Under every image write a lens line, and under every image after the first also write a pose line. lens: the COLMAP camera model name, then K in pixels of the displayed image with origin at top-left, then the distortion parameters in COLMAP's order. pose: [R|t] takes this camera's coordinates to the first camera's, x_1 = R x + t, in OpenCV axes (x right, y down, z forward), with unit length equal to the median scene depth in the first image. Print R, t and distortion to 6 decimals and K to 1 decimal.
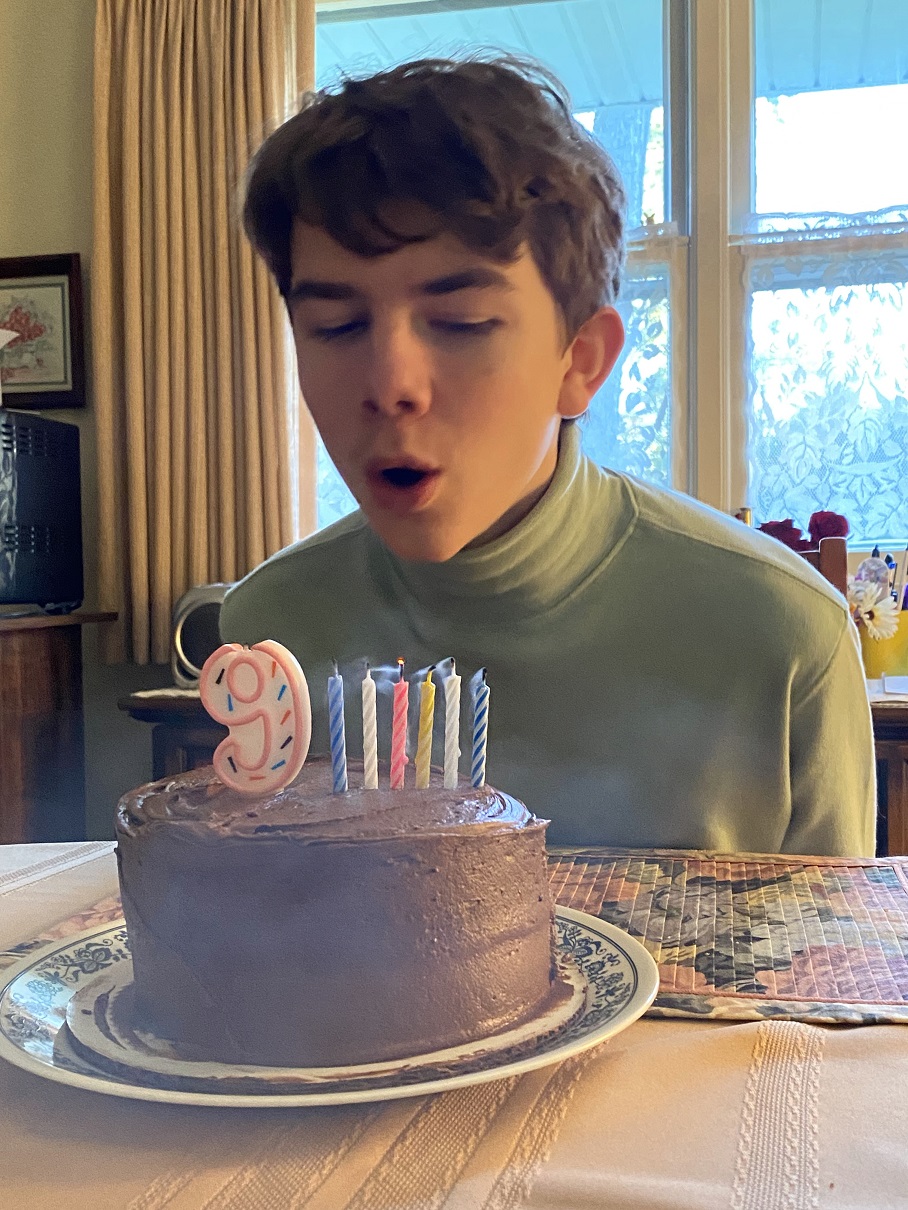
lens RADIAL K [[1431.5, 0, 454.0], [0, 1431.5, 605.0], [0, 0, 1]] dist [0.142040, -0.487043]
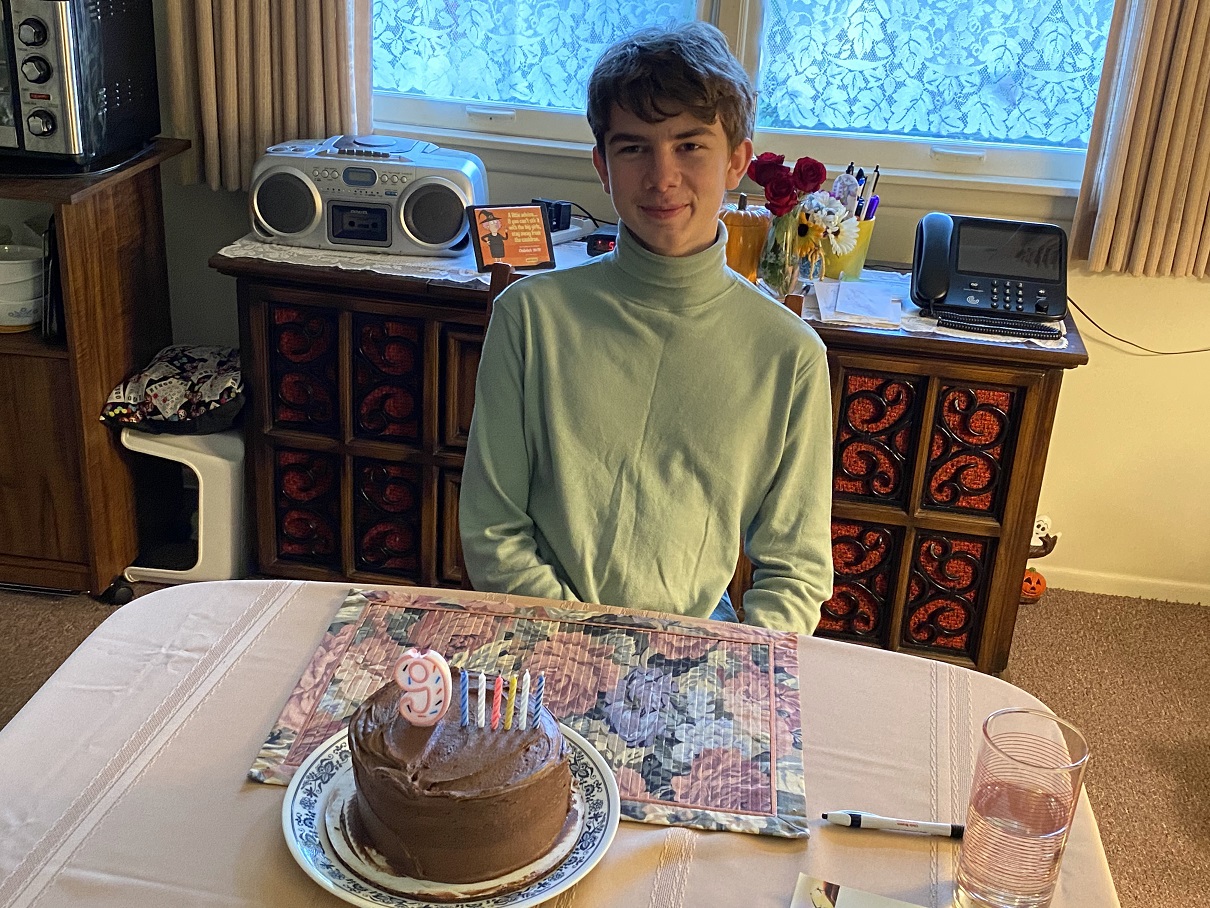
lens RADIAL K [[1431.5, 0, 605.0], [0, 1431.5, 454.0], [0, 0, 1]] dist [0.142040, -0.487043]
pose [[0.994104, 0.031809, 0.103663, -0.083770], [-0.068677, 0.924517, 0.374903, -0.765675], [-0.083913, -0.379812, 0.921250, -0.538102]]
